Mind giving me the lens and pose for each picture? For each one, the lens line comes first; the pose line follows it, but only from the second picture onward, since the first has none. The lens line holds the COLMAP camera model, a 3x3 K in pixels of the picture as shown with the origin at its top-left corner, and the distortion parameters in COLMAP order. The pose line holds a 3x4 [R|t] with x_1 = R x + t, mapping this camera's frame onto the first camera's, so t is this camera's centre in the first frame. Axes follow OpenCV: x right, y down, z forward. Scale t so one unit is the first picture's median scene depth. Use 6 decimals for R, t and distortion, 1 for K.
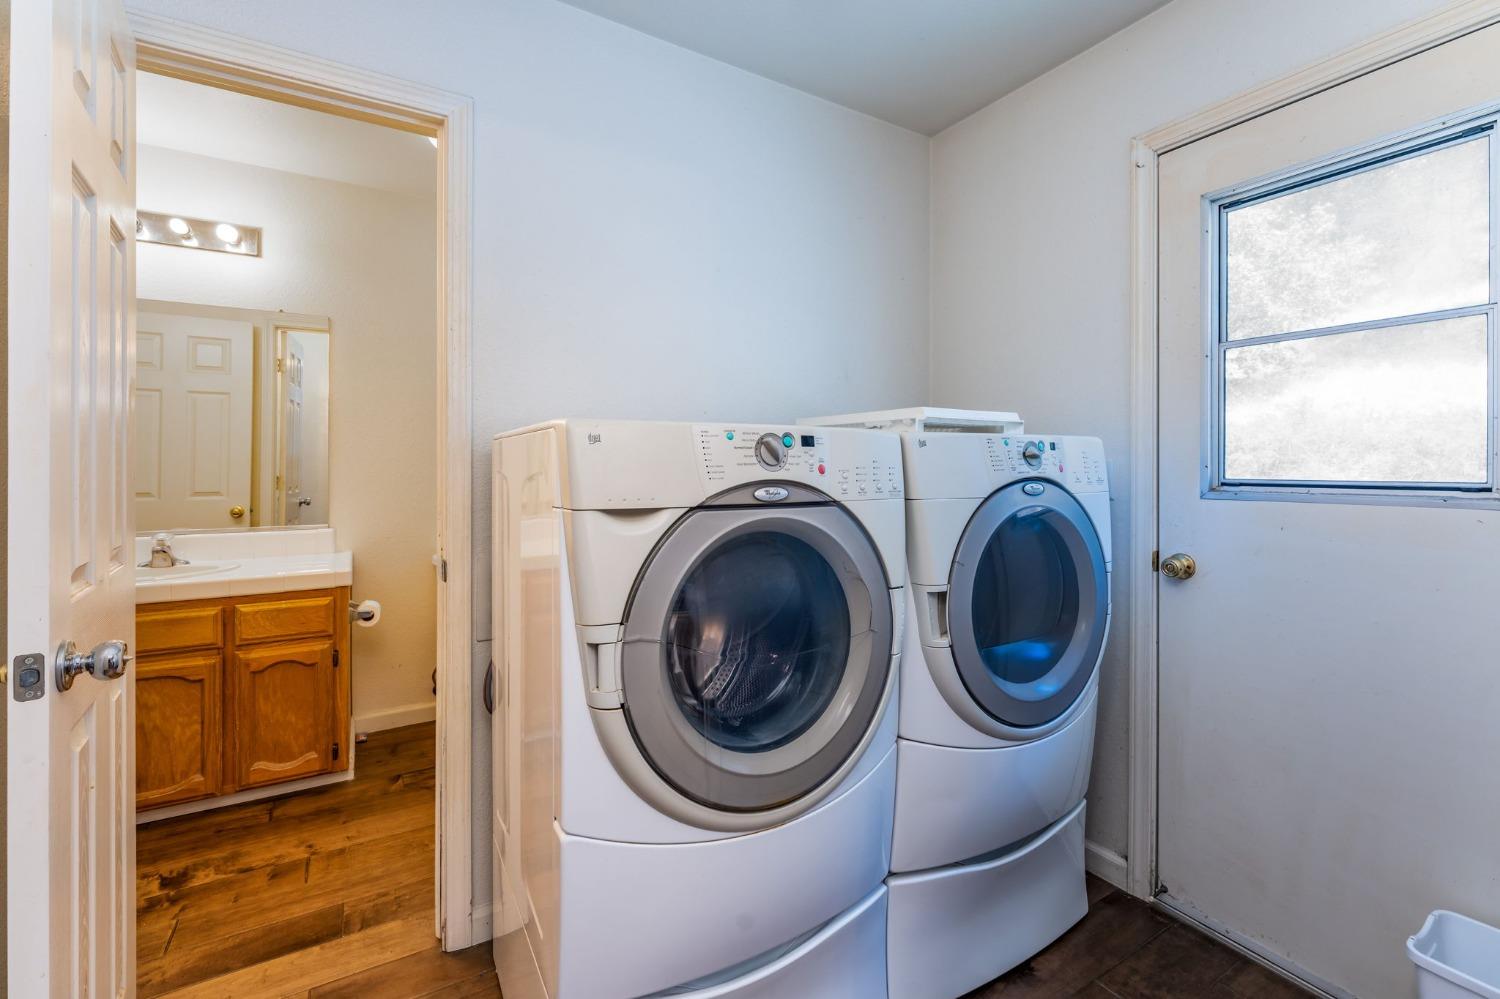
lens RADIAL K [[650.6, 0, 750.0], [0, 650.6, 466.4], [0, 0, 1]] dist [-0.001366, -0.000138]
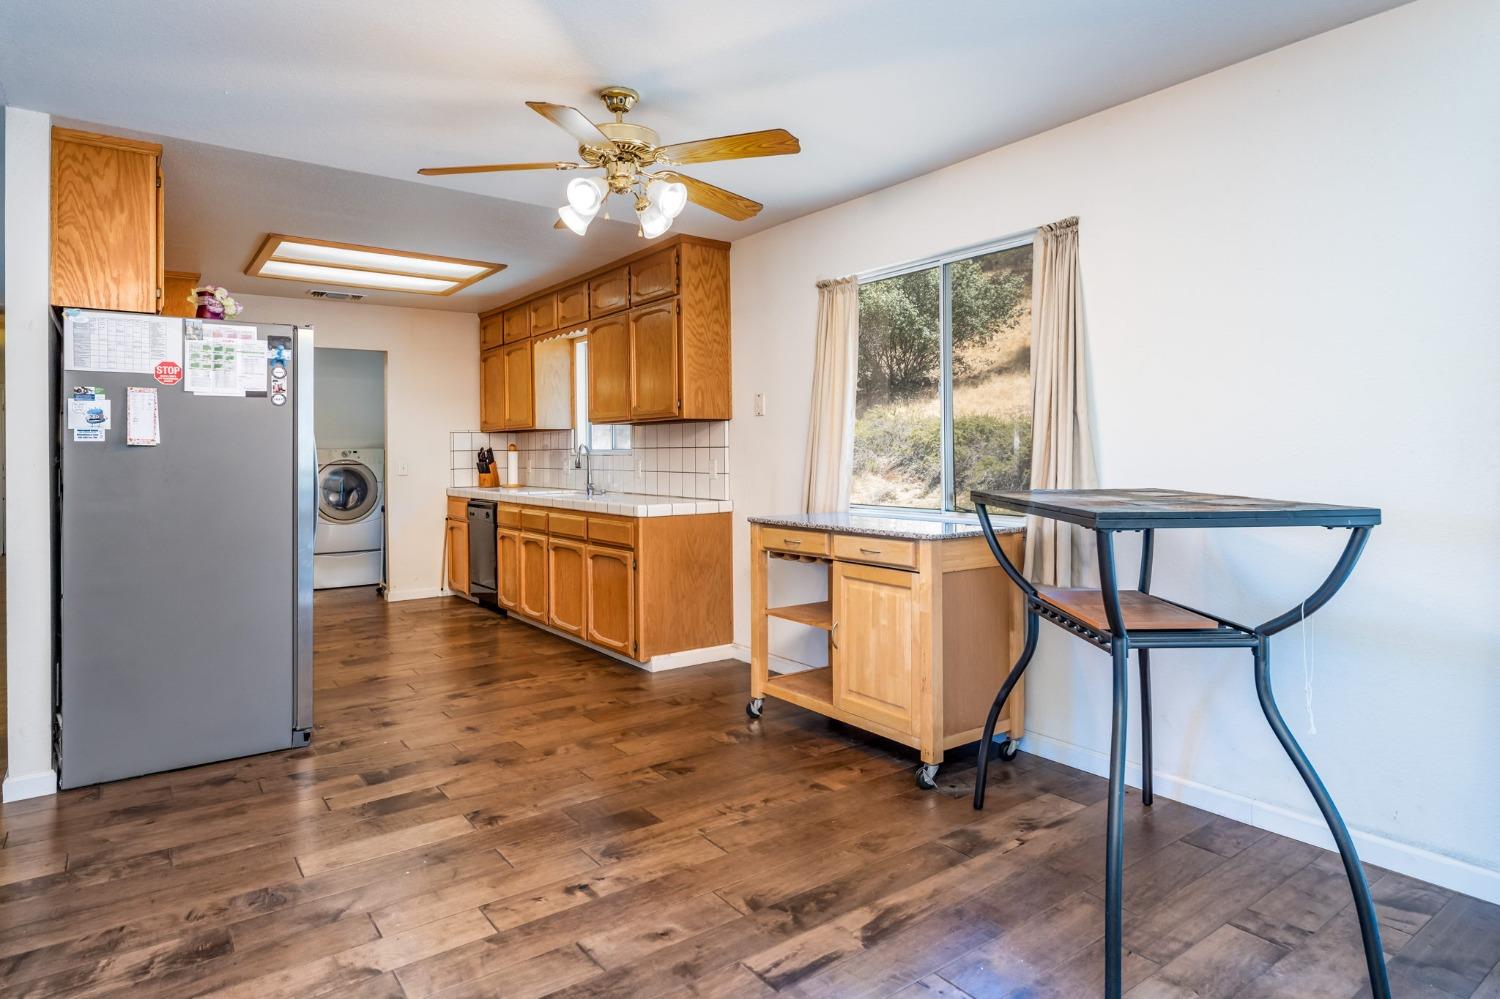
lens RADIAL K [[870.4, 0, 751.9], [0, 870.4, 445.4], [0, 0, 1]] dist [0.001531, -0.000170]
pose [[0.995853, -0.005692, 0.090795, 1.384175], [0.006576, 0.999934, -0.009440, -0.003389], [-0.090736, 0.009998, 0.995825, -3.281462]]
